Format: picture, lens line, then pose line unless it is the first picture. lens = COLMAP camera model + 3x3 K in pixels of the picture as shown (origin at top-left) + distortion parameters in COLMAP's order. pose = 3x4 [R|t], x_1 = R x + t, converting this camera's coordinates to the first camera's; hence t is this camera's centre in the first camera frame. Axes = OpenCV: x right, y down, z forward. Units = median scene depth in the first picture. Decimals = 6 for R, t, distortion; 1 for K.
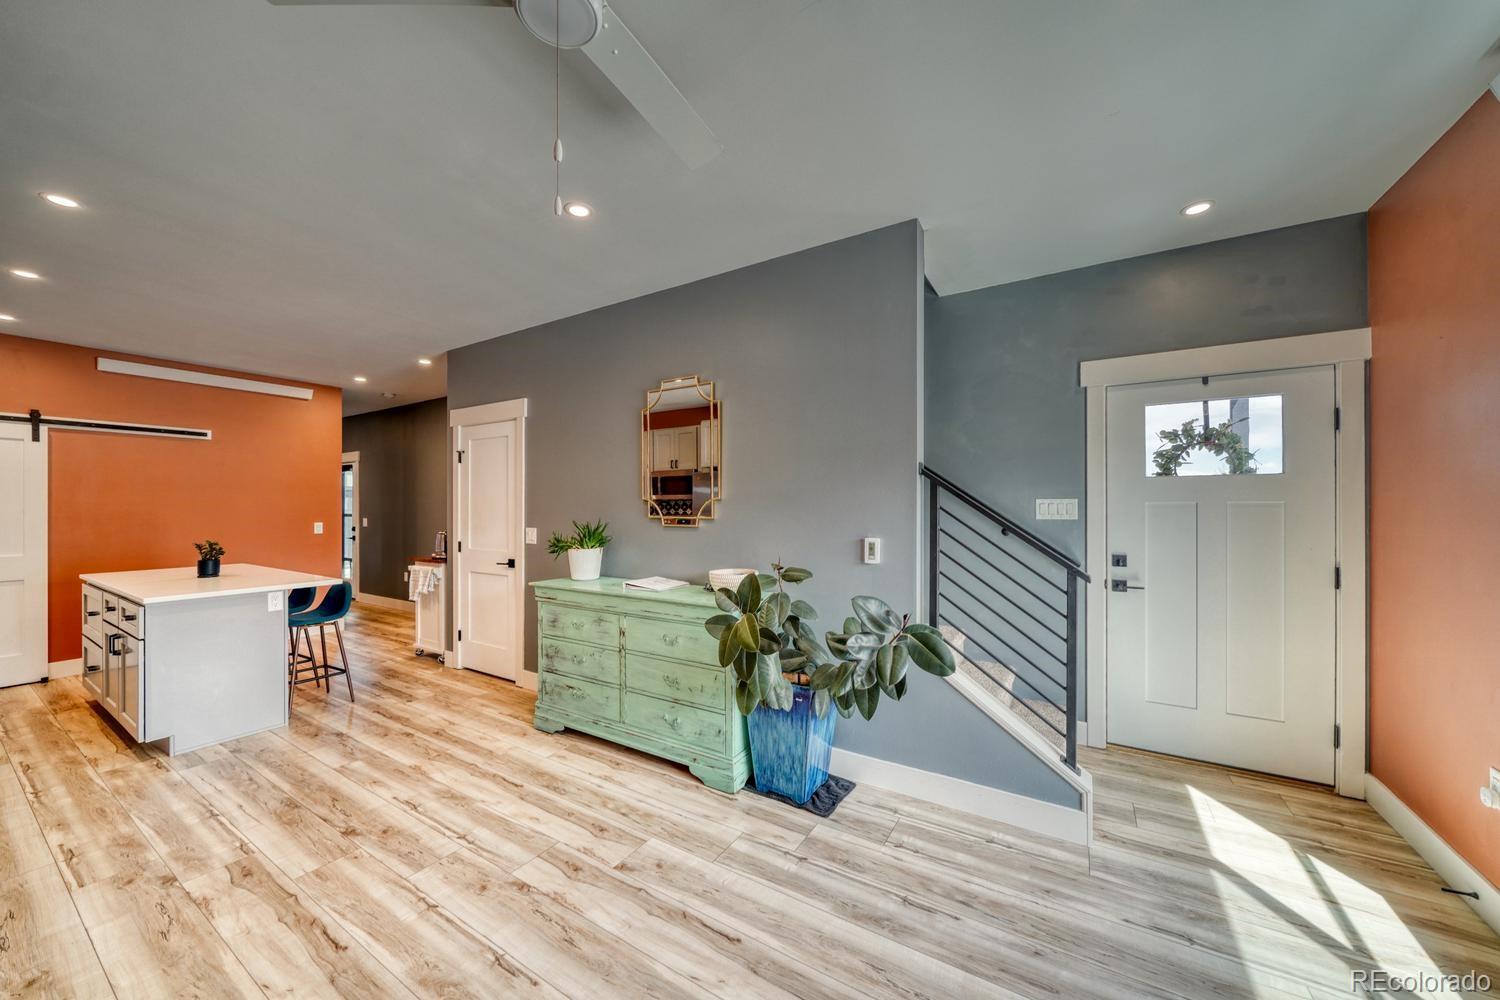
lens RADIAL K [[536.2, 0, 741.5], [0, 536.2, 505.7], [0, 0, 1]] dist [-0.003710, -0.000140]
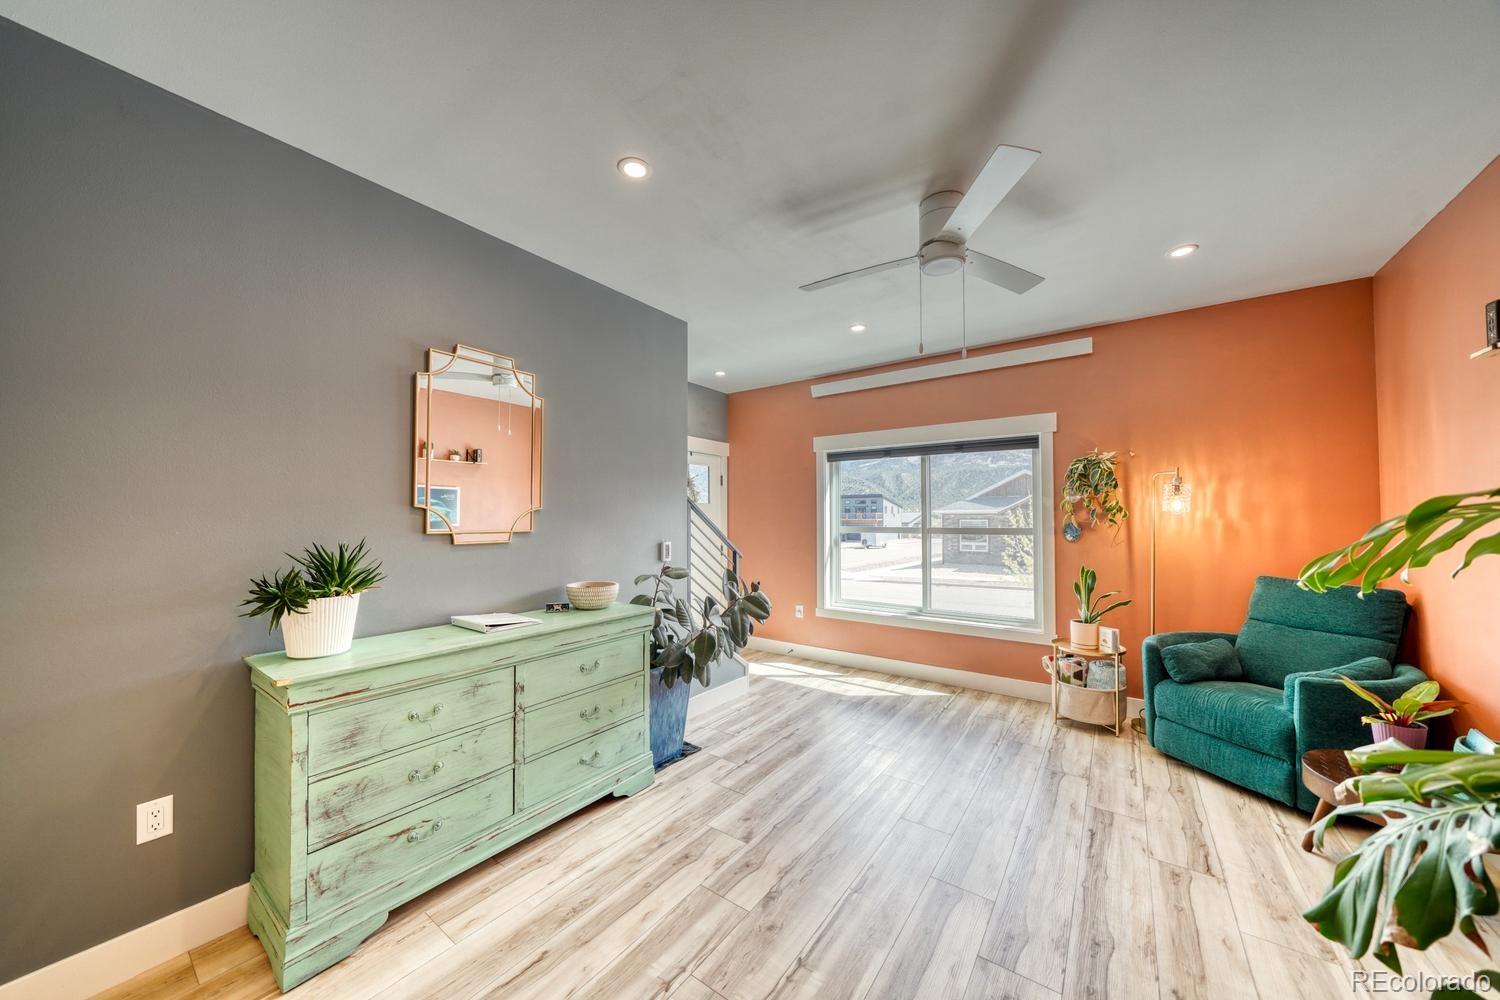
lens RADIAL K [[515.2, 0, 742.2], [0, 515.2, 507.8], [0, 0, 1]] dist [-0.002868, -0.000003]
pose [[0.070760, 0.024630, 0.997189, -1.246331], [-0.002777, 0.999696, -0.024495, 0.007849], [-0.997490, -0.001036, 0.070807, 0.883319]]
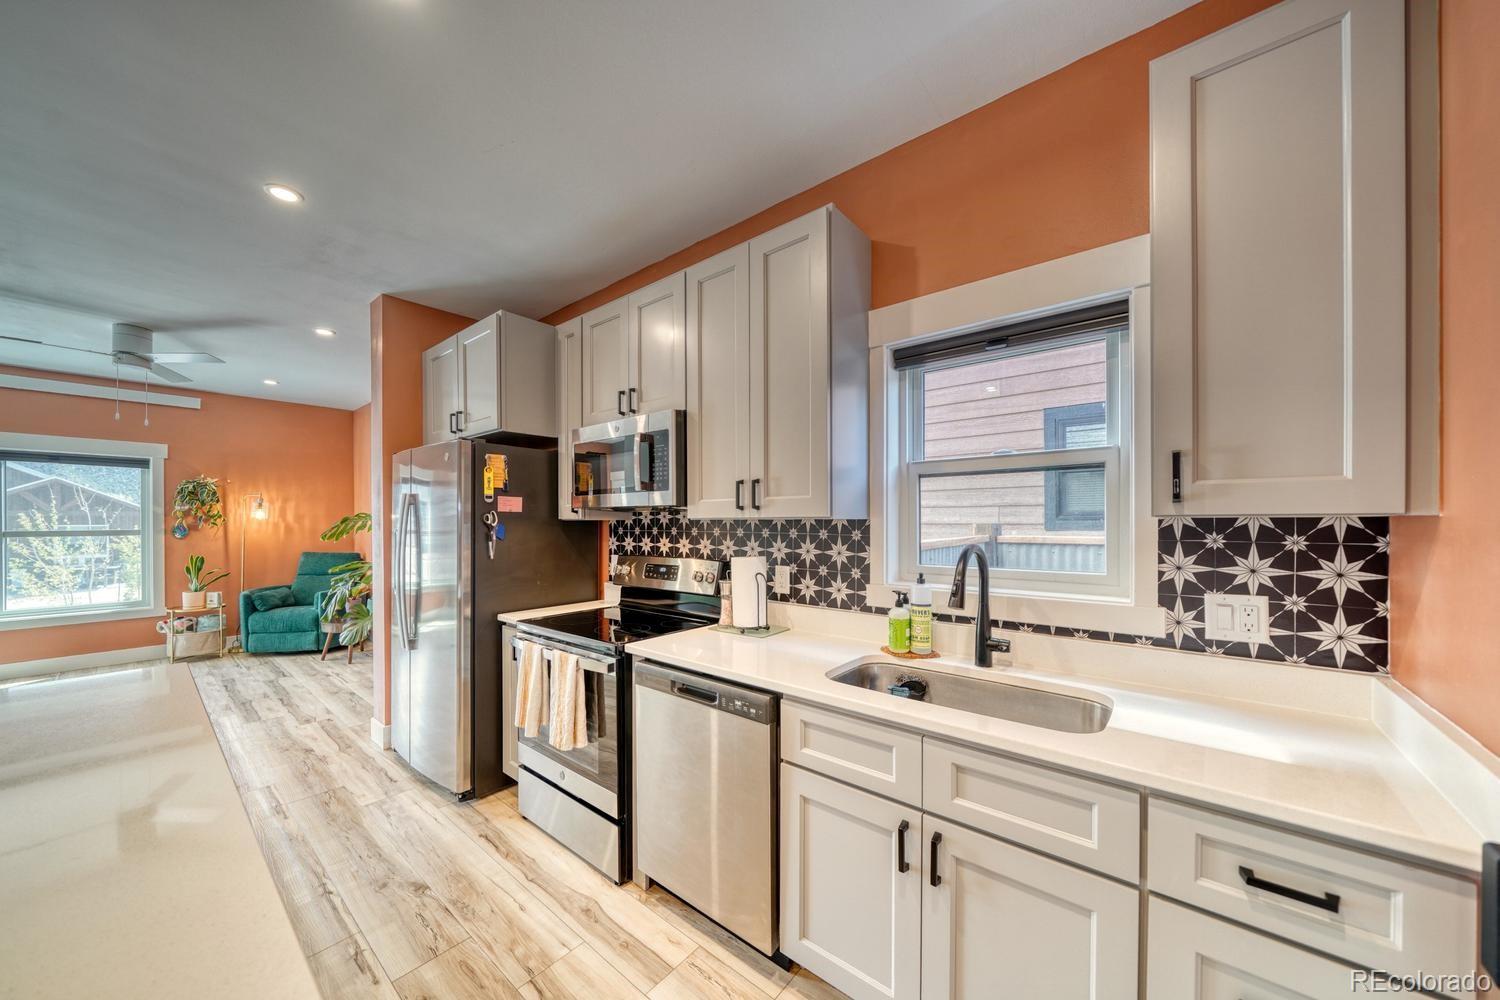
lens RADIAL K [[521.2, 0, 743.5], [0, 521.2, 525.1], [0, 0, 1]] dist [-0.002368, -0.000160]
pose [[-0.990694, 0.004819, 0.136020, -2.413850], [0.005383, 0.999978, 0.003779, 0.016598], [-0.135999, 0.004476, -0.990699, 1.971381]]
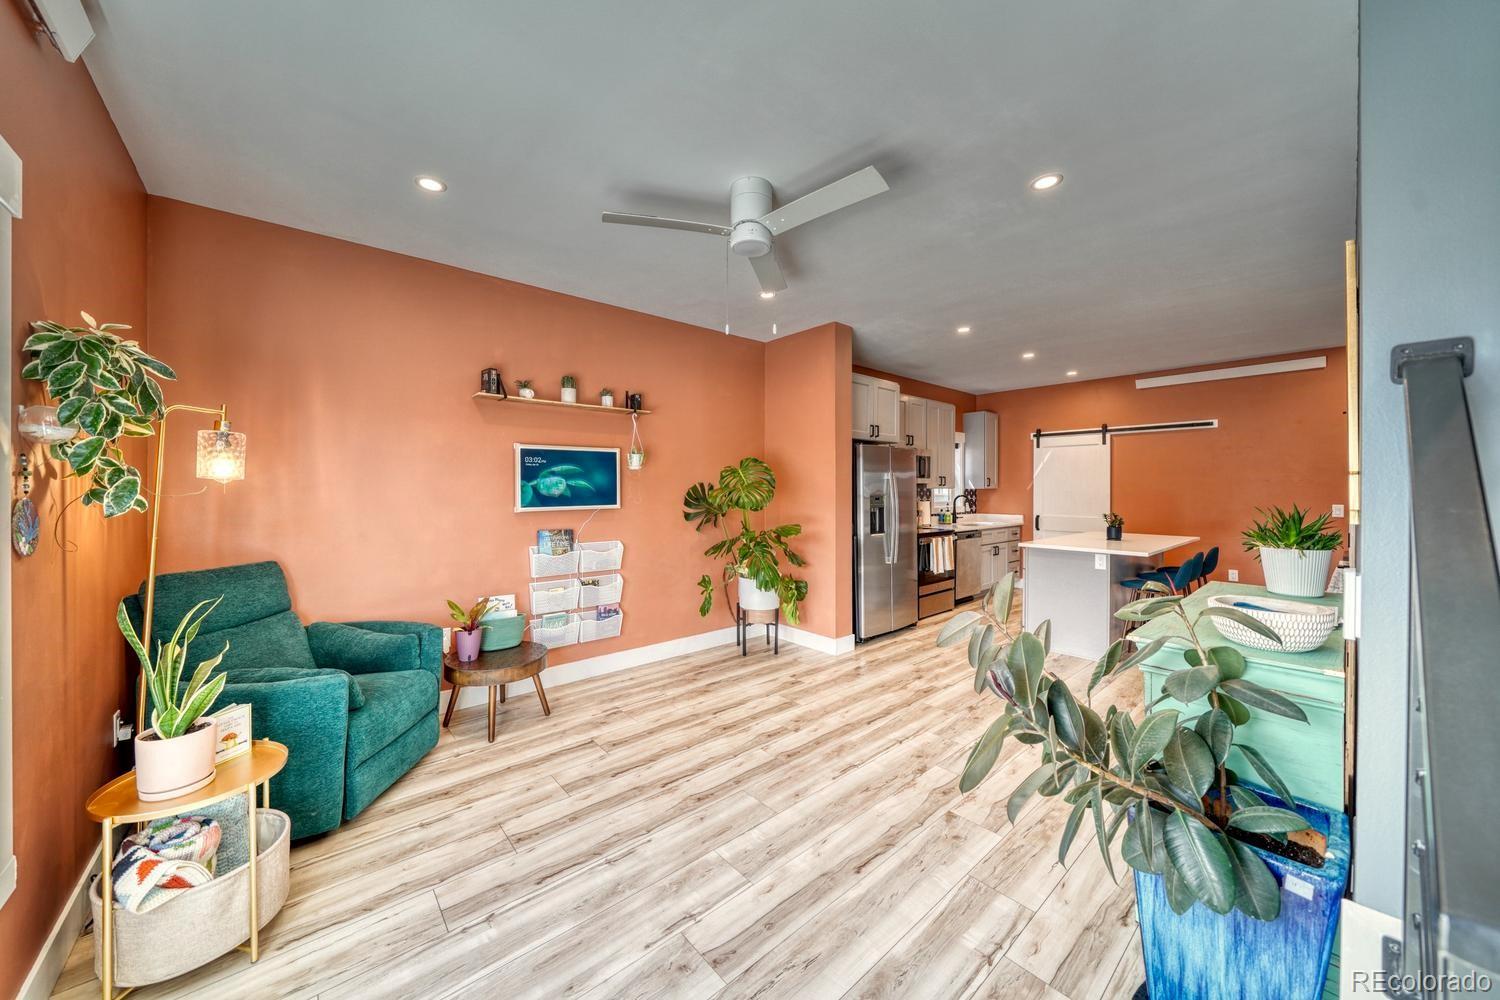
lens RADIAL K [[525.3, 0, 734.9], [0, 525.3, 494.0], [0, 0, 1]] dist [-0.002006, -0.000109]
pose [[-0.302605, 0.011658, -0.953045, 0.878578], [0.004332, 0.999932, 0.010856, 0.002249], [0.953106, -0.000843, -0.302635, 0.855479]]
